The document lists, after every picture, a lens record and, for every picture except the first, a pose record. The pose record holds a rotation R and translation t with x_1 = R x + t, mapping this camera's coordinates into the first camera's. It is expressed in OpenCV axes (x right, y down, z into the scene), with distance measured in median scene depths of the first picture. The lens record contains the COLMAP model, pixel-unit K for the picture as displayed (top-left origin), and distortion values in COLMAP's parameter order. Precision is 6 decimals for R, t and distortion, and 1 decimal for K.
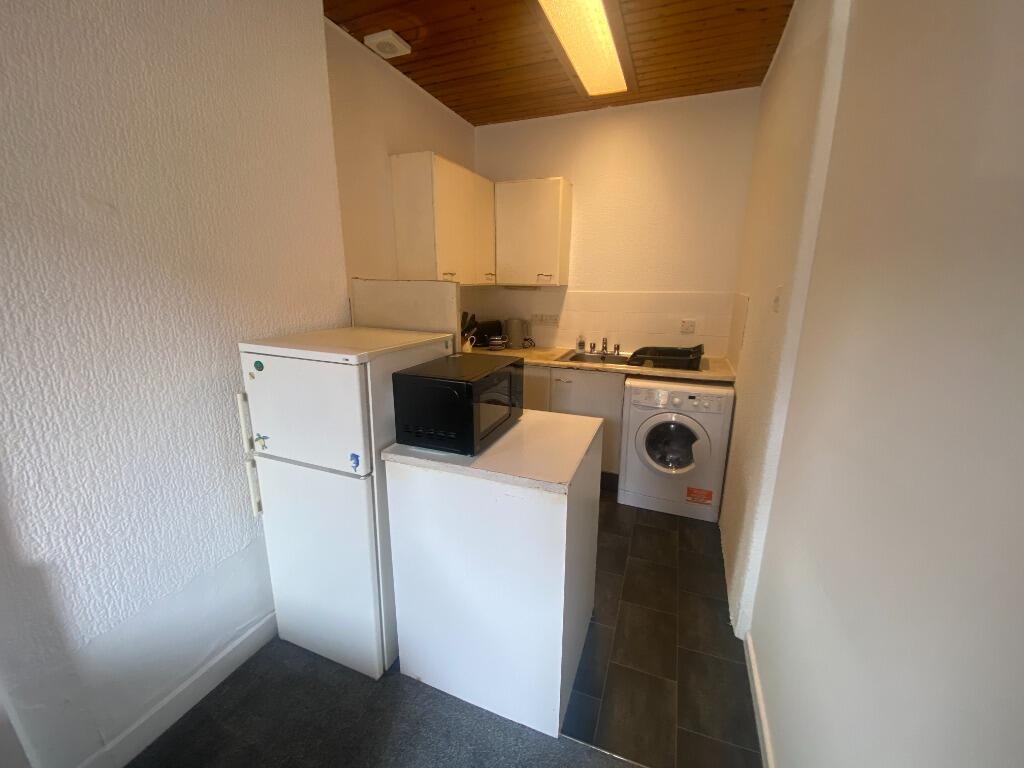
lens RADIAL K [[416.4, 0, 516.9], [0, 416.4, 389.6], [0, 0, 1]] dist [0.015681, -0.001870]
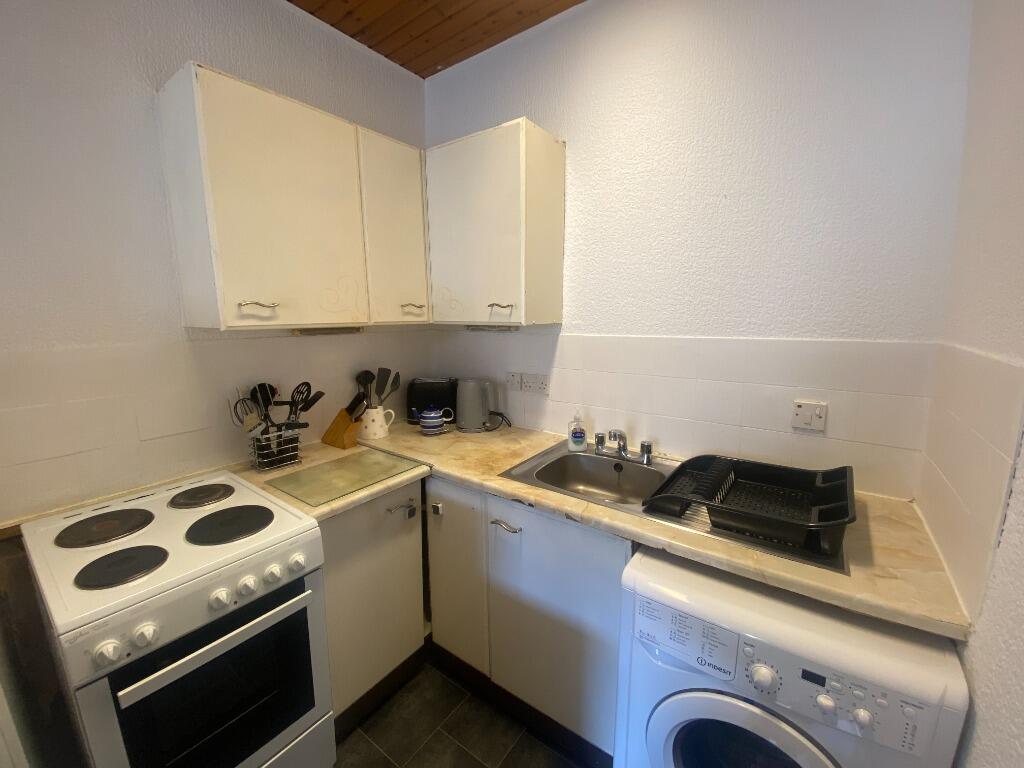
lens RADIAL K [[416.4, 0, 524.4], [0, 416.4, 371.9], [0, 0, 1]] dist [0.015681, -0.001870]
pose [[0.968362, 0.029906, -0.247751, 0.231279], [-0.055391, 0.993786, -0.096543, -0.142512], [0.243324, 0.107212, 0.964001, 0.506867]]
